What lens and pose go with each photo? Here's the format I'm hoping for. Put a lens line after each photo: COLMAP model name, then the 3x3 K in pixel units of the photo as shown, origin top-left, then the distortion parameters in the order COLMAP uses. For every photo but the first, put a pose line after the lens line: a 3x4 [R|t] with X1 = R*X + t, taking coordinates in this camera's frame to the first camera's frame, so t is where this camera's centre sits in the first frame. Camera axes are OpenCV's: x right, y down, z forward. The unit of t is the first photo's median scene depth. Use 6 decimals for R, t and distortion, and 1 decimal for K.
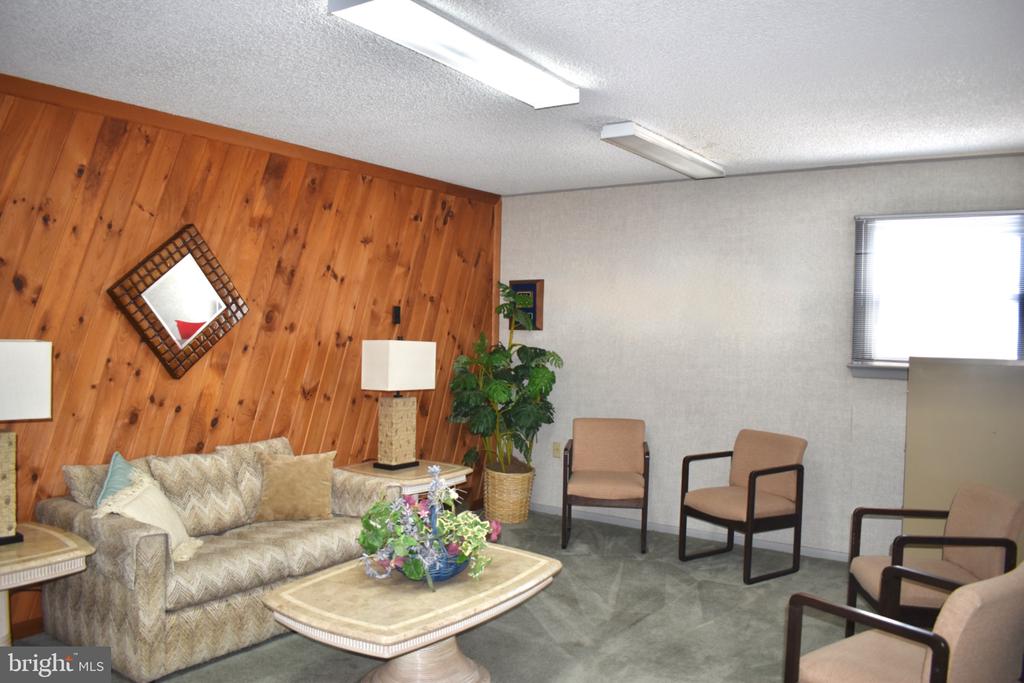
lens RADIAL K [[794.5, 0, 508.1], [0, 794.5, 338.9], [0, 0, 1]] dist [-0.079555, 0.011202]
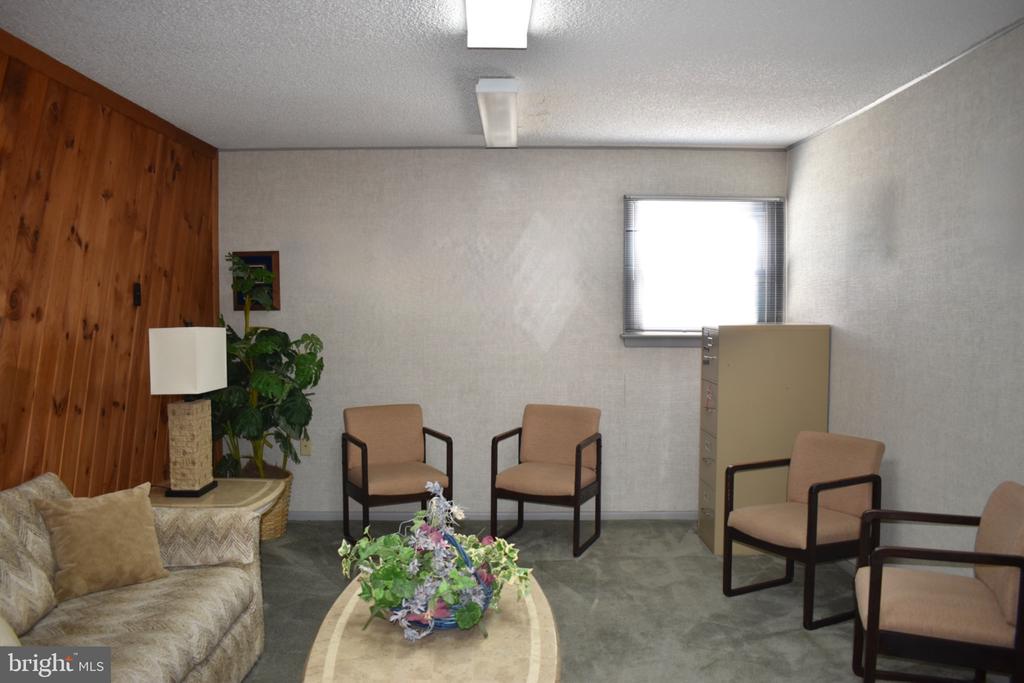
lens RADIAL K [[794.5, 0, 511.9], [0, 794.5, 342.5], [0, 0, 1]] dist [-0.079555, 0.011202]
pose [[0.824976, -0.045510, 0.563332, -0.297338], [0.026182, 0.998760, 0.042345, -0.007054], [-0.564561, -0.020185, 0.825145, 0.194101]]
